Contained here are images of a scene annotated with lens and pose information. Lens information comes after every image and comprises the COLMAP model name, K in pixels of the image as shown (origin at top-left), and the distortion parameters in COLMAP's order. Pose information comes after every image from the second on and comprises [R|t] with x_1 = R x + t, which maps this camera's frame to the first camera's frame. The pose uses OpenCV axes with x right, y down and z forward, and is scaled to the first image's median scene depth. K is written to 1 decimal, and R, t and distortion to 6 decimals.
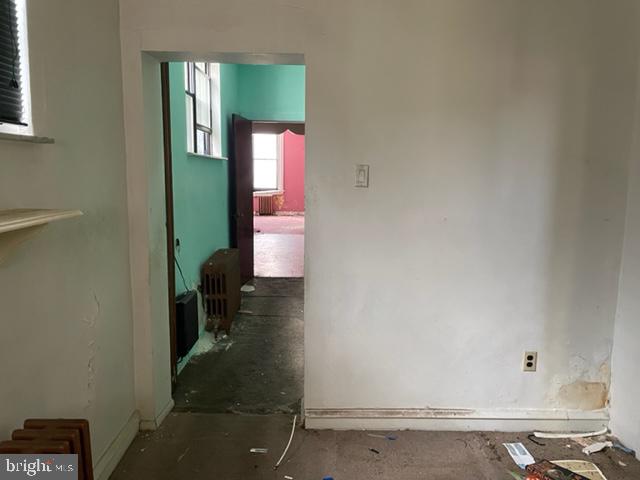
lens RADIAL K [[484.5, 0, 323.1], [0, 484.5, 240.1], [0, 0, 1]] dist [0.040252, -0.048137]
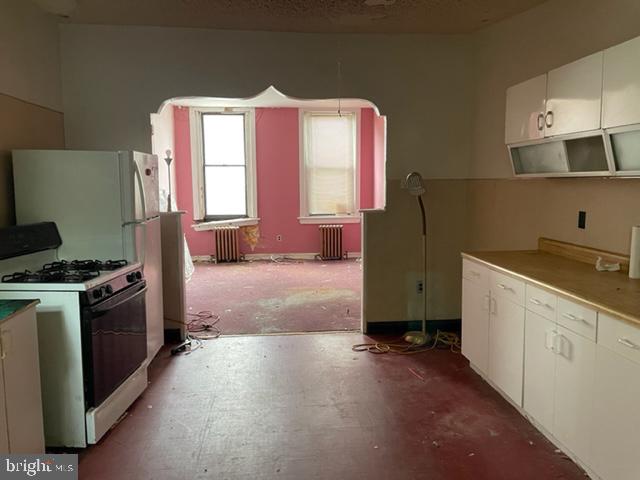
lens RADIAL K [[484.5, 0, 318.7], [0, 484.5, 241.0], [0, 0, 1]] dist [0.040252, -0.048137]
pose [[0.998252, -0.025430, 0.053359, -0.104028], [0.026572, 0.999430, -0.020800, -0.155243], [-0.052800, 0.022182, 0.998359, 1.057961]]
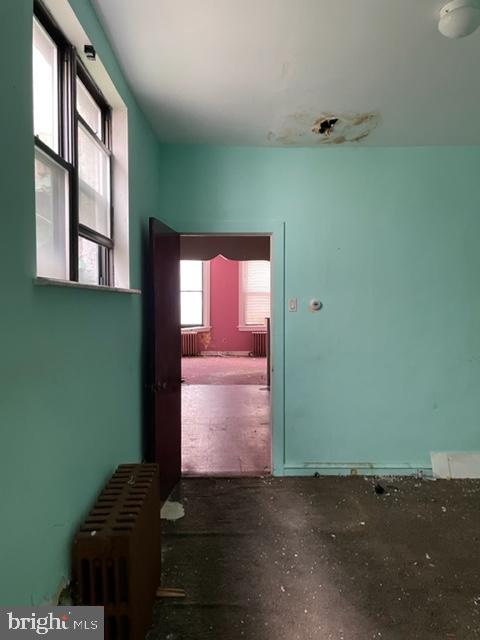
lens RADIAL K [[484.5, 0, 239.3], [0, 484.5, 317.5], [0, 0, 1]] dist [0.040252, -0.048137]
pose [[0.999946, -0.009576, -0.004158, -0.068389], [0.009069, 0.994054, -0.108513, -0.064782], [0.005172, 0.108470, 0.994086, 0.382327]]
